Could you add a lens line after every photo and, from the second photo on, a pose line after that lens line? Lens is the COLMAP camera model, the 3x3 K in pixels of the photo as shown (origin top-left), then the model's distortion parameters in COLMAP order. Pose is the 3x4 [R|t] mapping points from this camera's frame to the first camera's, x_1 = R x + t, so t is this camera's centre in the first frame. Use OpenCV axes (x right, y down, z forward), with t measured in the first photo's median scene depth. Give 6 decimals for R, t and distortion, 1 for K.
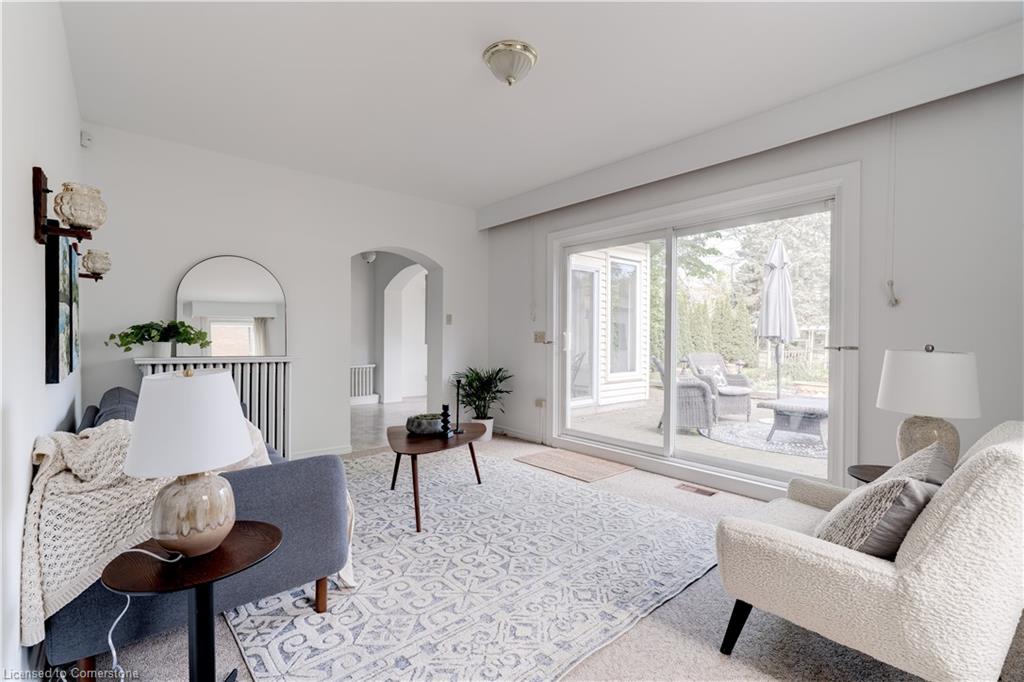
lens RADIAL K [[459.7, 0, 510.8], [0, 459.7, 339.1], [0, 0, 1]] dist [-0.010581, 0.003712]
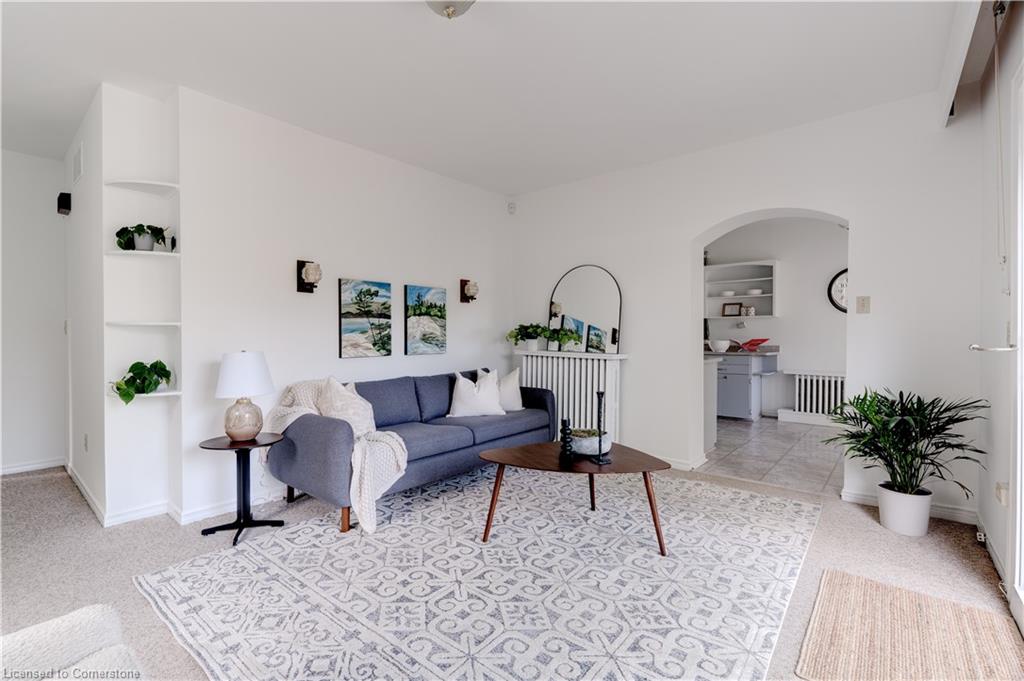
lens RADIAL K [[459.7, 0, 510.2], [0, 459.7, 342.6], [0, 0, 1]] dist [-0.010581, 0.003712]
pose [[0.153852, 0.013584, -0.988000, 0.675738], [-0.000661, 0.999907, 0.013645, -0.003051], [0.988094, -0.001447, 0.153847, 0.830890]]
